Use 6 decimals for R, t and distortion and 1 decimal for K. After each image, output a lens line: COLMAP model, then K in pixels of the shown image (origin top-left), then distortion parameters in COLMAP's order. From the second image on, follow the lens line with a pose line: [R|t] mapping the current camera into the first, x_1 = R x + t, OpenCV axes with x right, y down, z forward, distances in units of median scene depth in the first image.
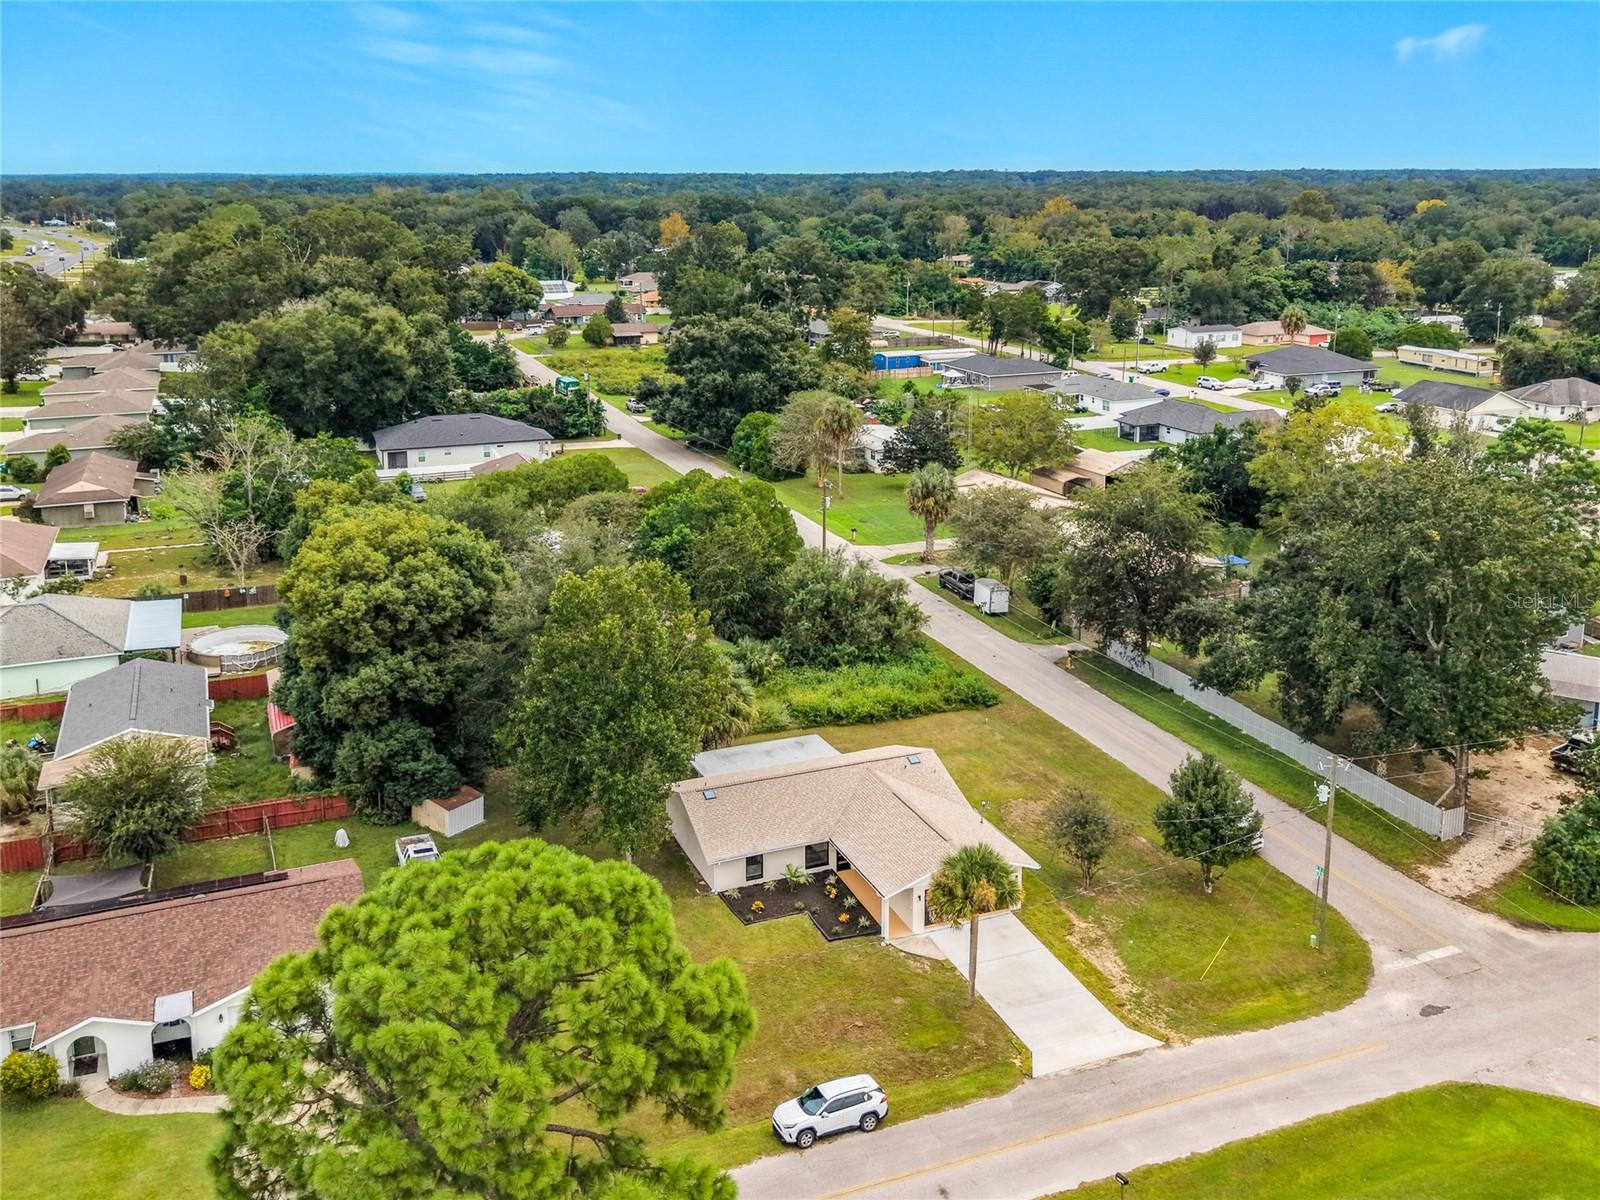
lens RADIAL K [[1426.0, 0, 802.5], [0, 1426.0, 466.6], [0, 0, 1]] dist [0.152037, -0.360287]
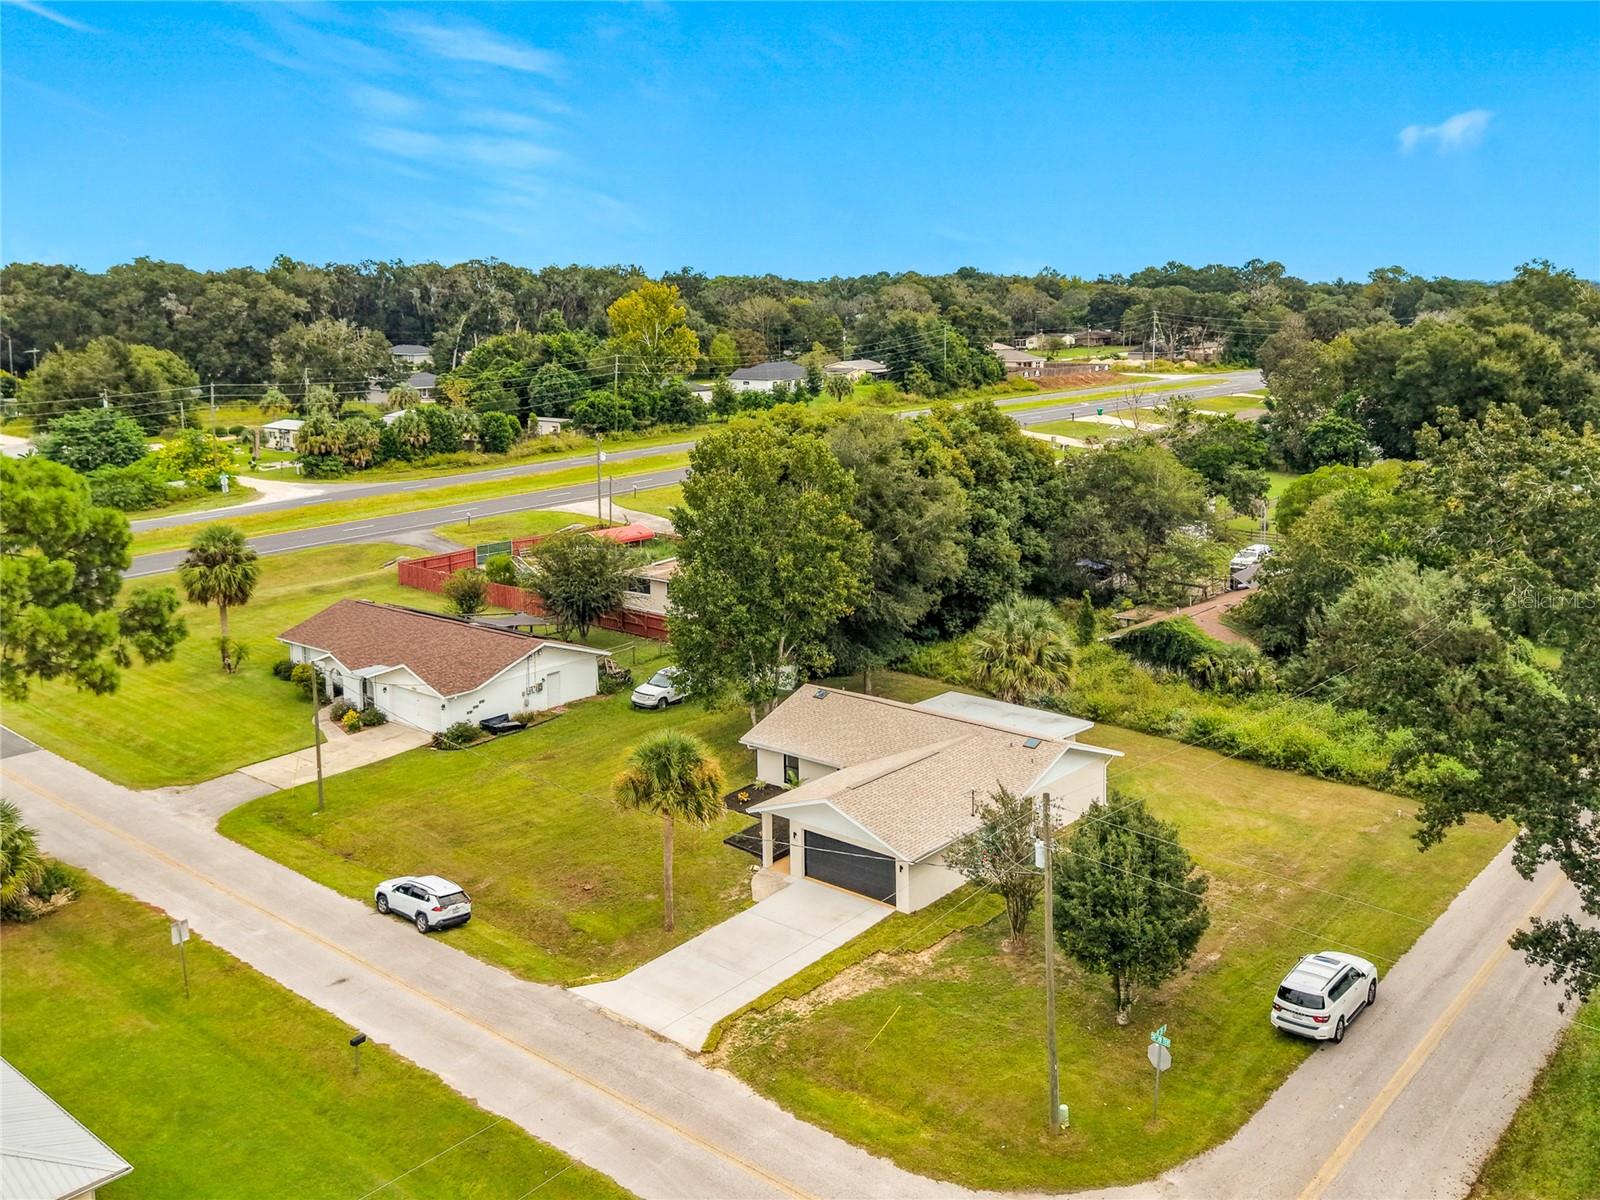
lens RADIAL K [[1444.0, 0, 801.9], [0, 1444.0, 447.5], [0, 0, 1]] dist [0.077079, -0.150125]
pose [[0.458899, 0.094228, -0.883478, 0.577950], [-0.168432, 0.985556, 0.017627, 0.044001], [0.872377, 0.140716, 0.468142, 0.414783]]
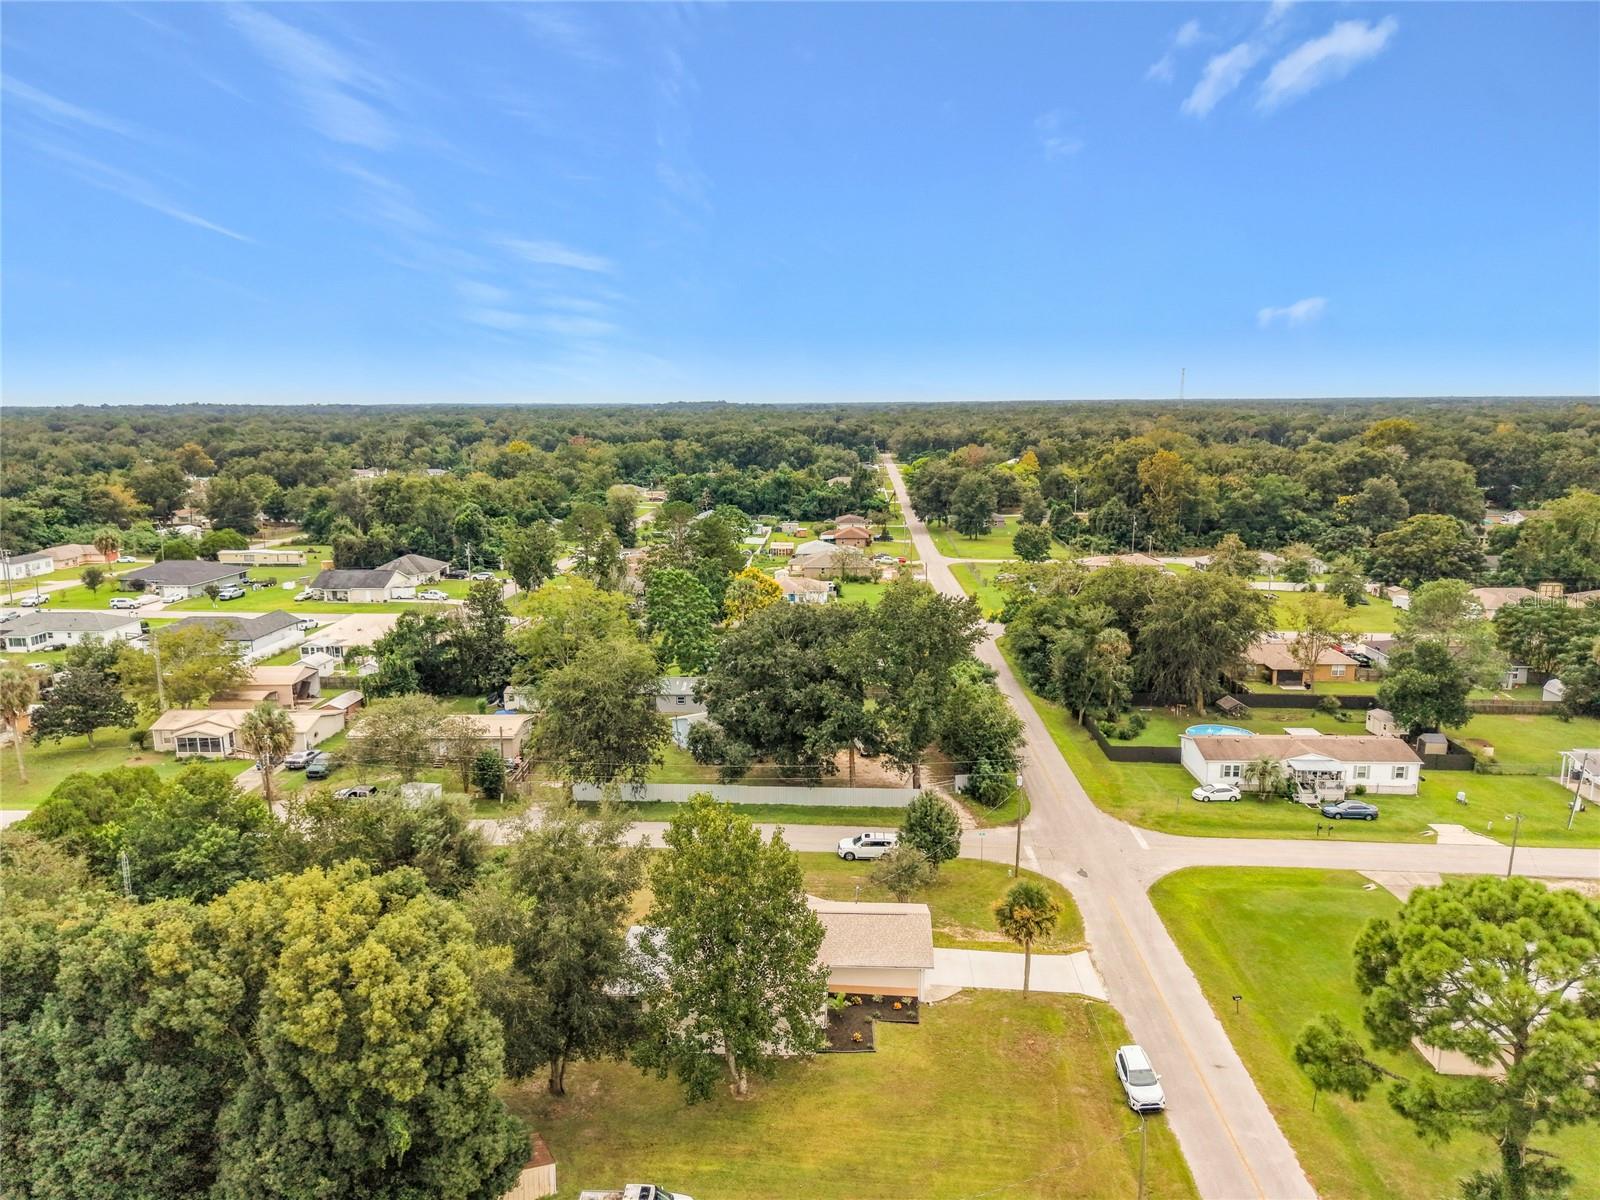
lens RADIAL K [[1089.0, 0, 802.2], [0, 1089.0, 579.1], [0, 0, 1]] dist [0.042399, -0.038149]
pose [[0.427394, -0.146248, 0.892158, -0.579322], [0.187399, 0.979727, 0.070828, -0.096055], [-0.884430, 0.136918, 0.446136, 0.433294]]
